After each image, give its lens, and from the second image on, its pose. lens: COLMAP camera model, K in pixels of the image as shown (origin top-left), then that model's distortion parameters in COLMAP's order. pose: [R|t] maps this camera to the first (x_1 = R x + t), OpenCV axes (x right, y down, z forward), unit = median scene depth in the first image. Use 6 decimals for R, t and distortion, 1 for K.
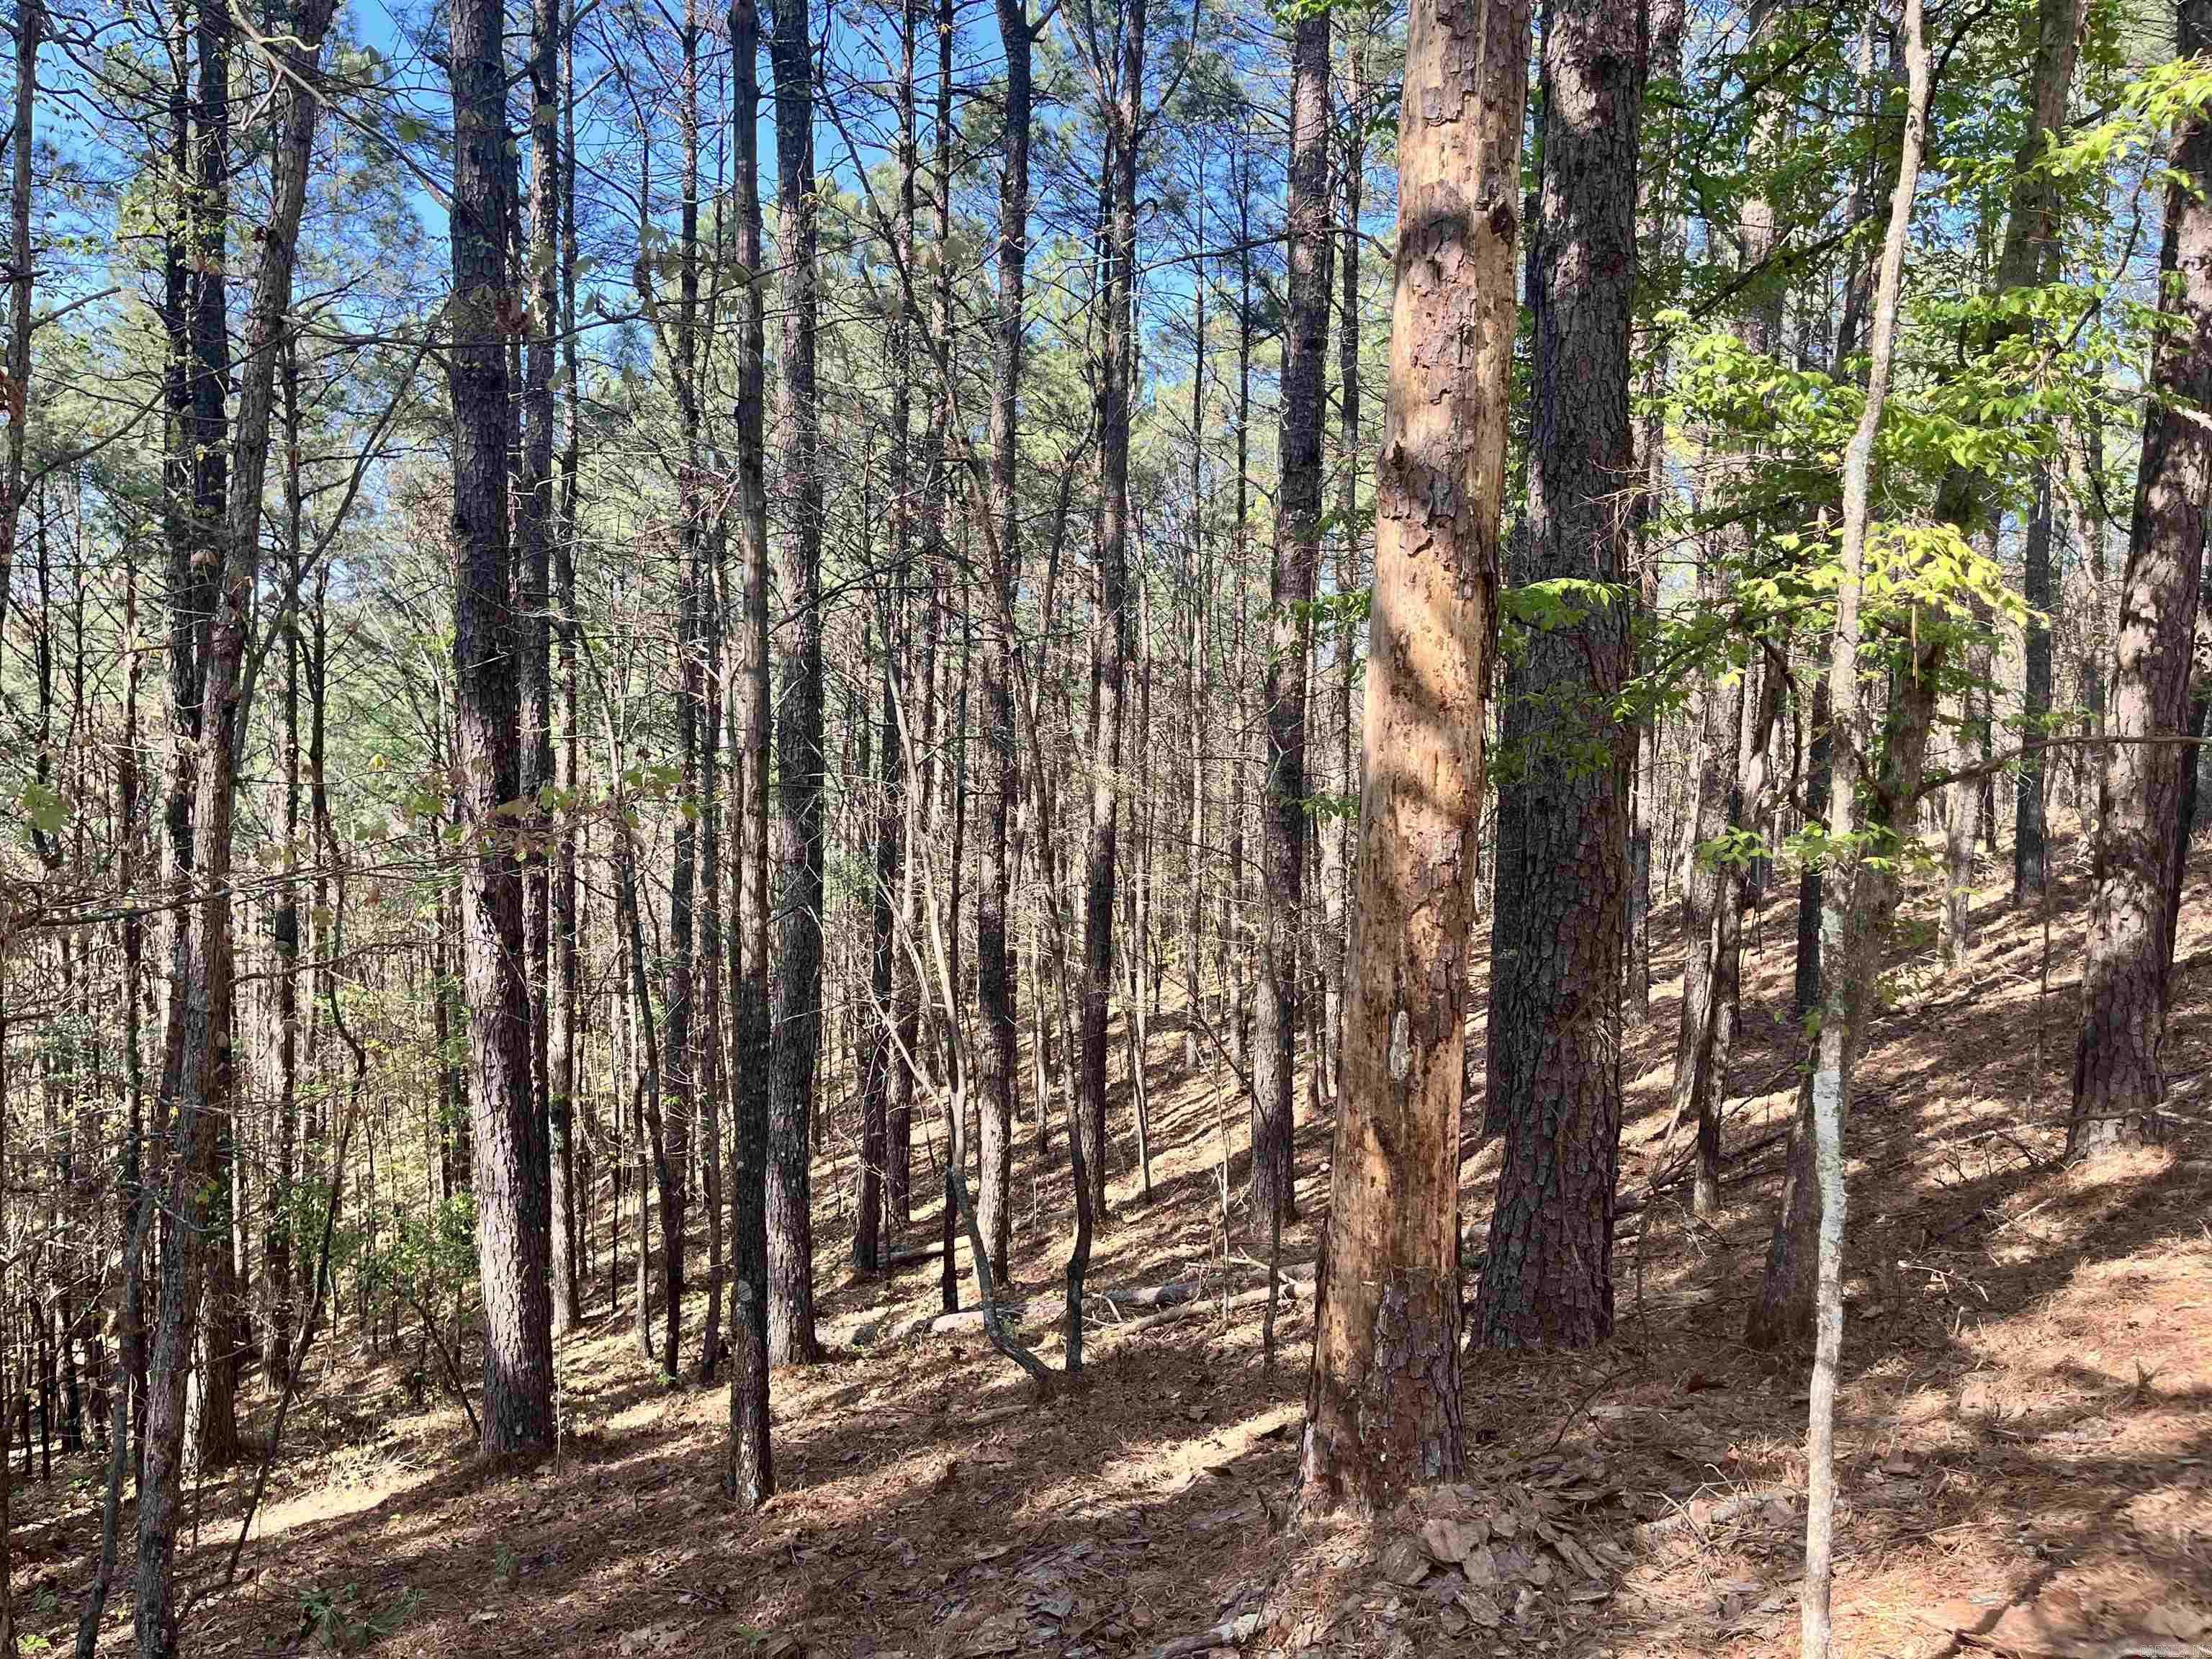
lens RADIAL K [[1876.3, 0, 1106.0], [0, 1876.3, 829.5], [0, 0, 1]] dist [0.183288, -0.349014]
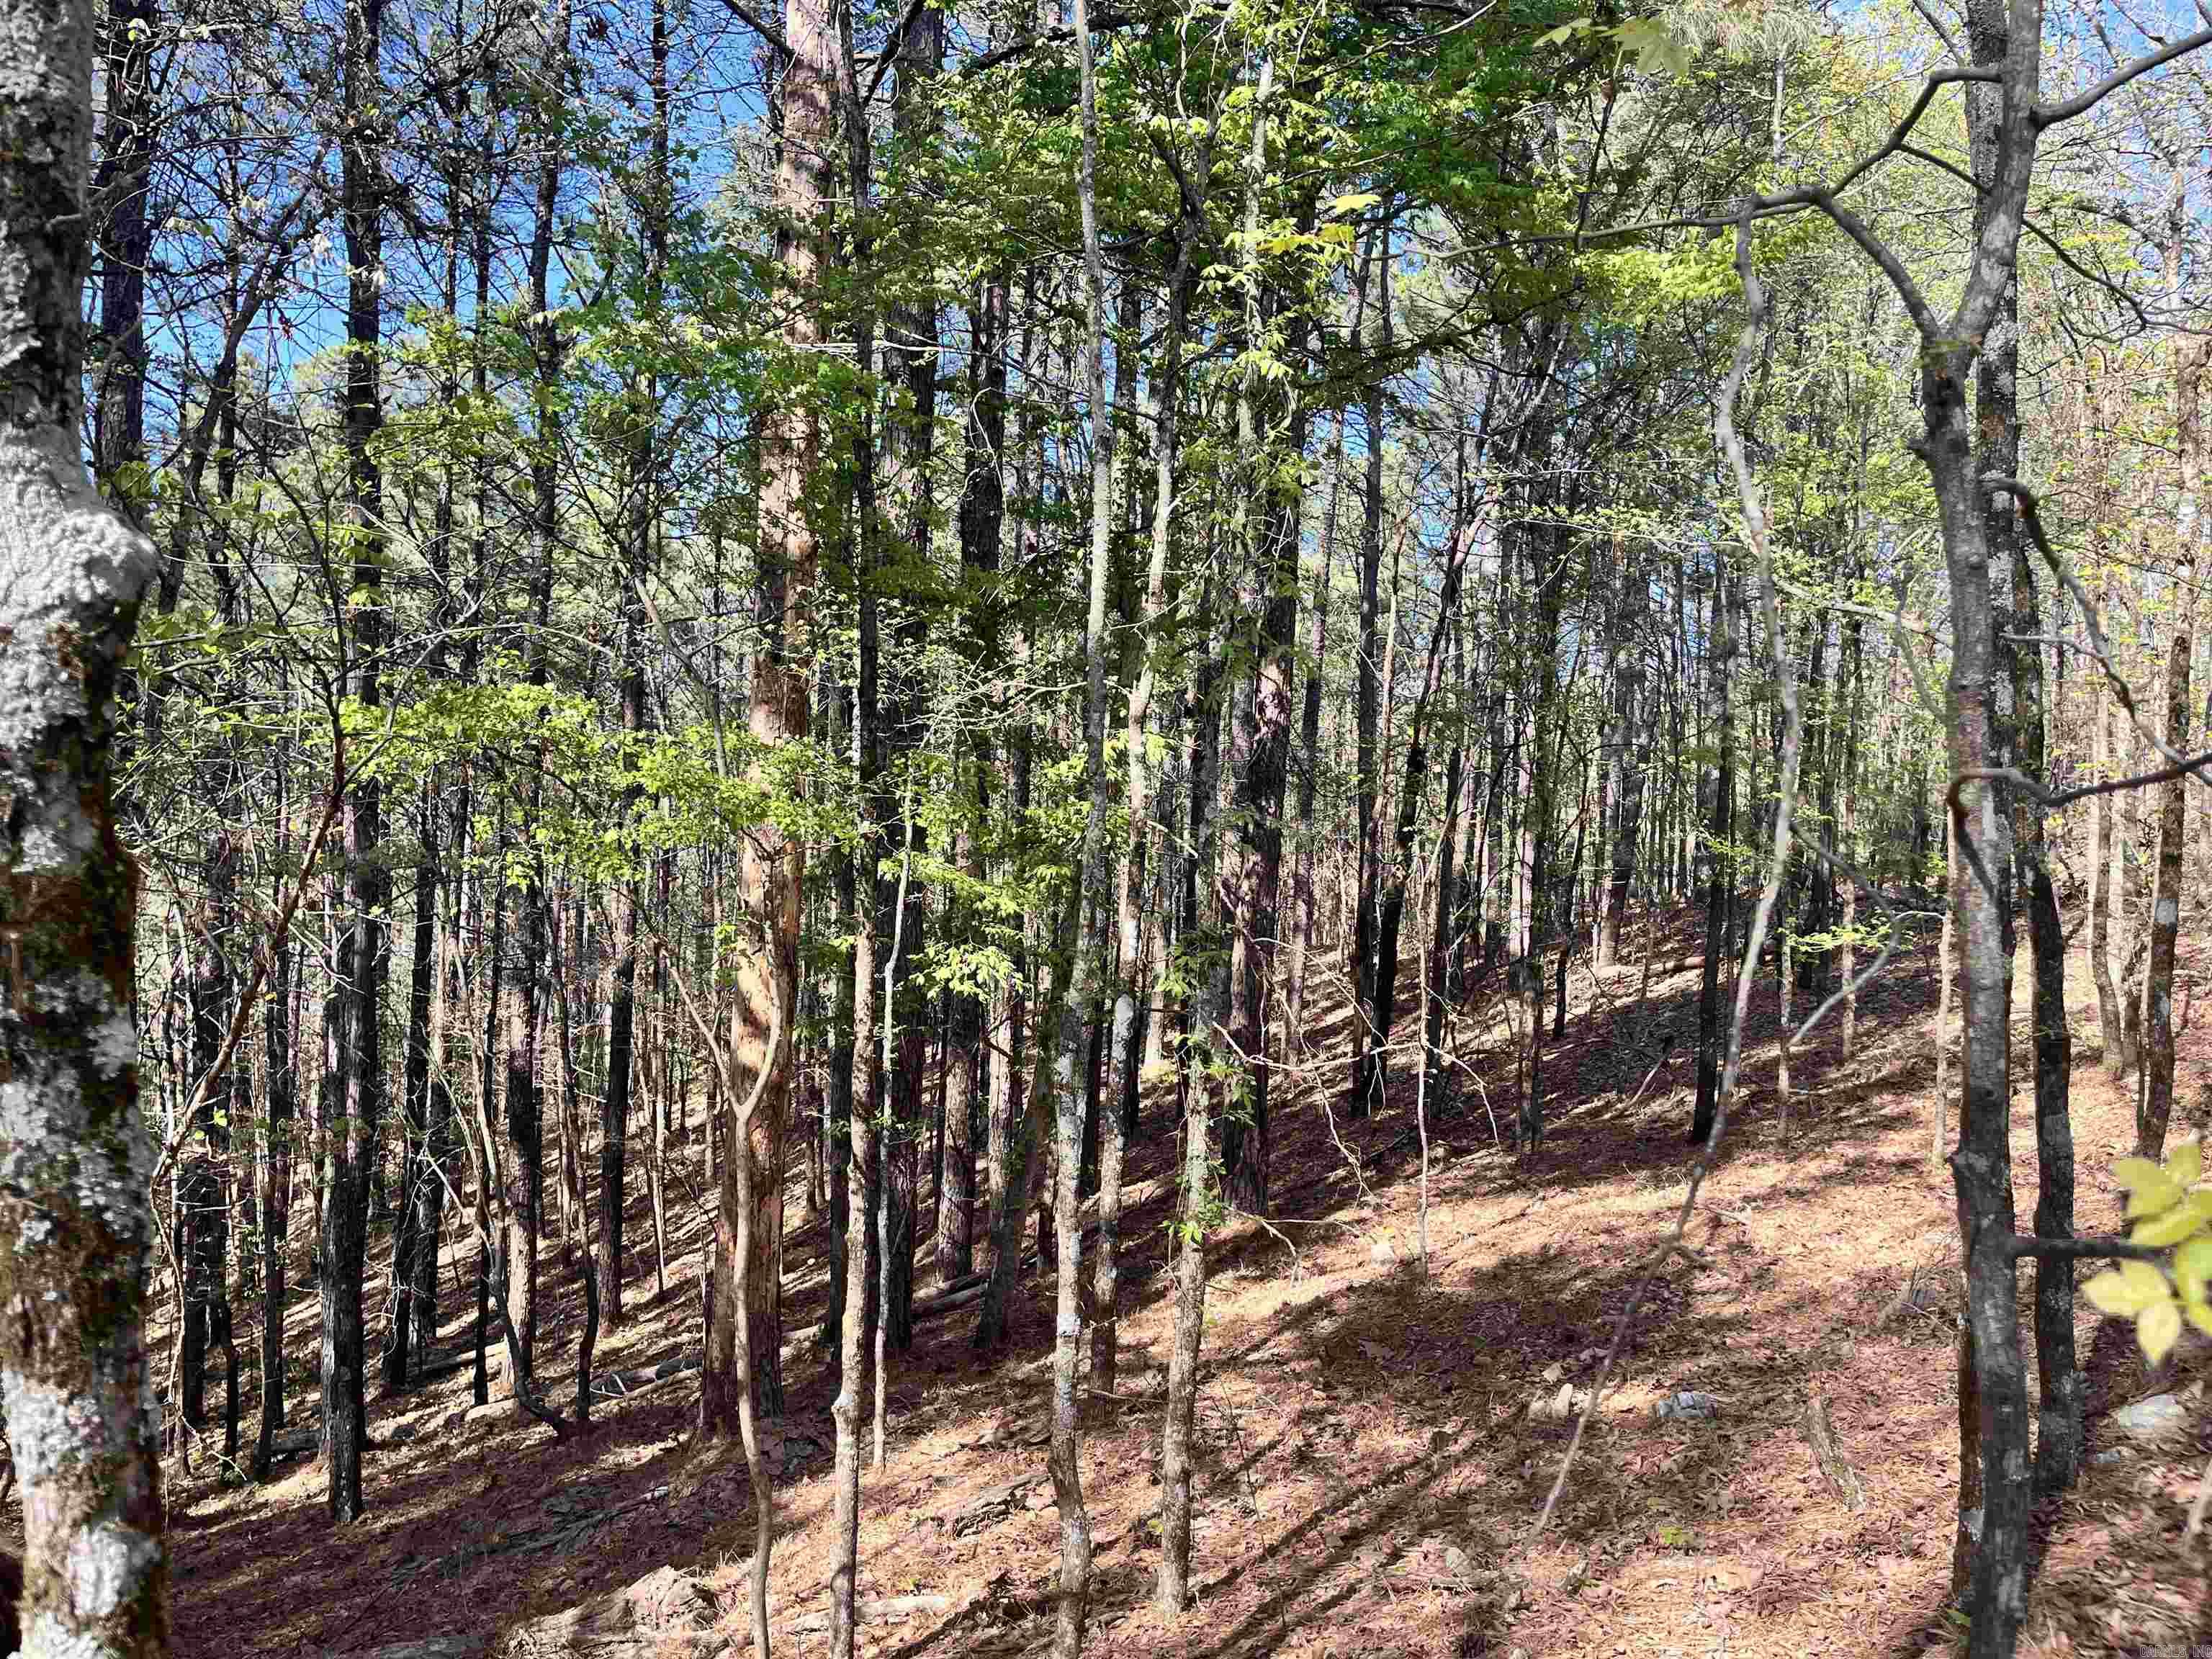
lens RADIAL K [[1757.4, 0, 1106.0], [0, 1757.4, 829.5], [0, 0, 1]] dist [-0.002592, 0.165110]
pose [[0.966095, 0.003648, 0.258163, 0.007042], [0.012717, 0.998014, -0.061688, -0.027237], [-0.257875, 0.062880, 0.964130, -0.159854]]
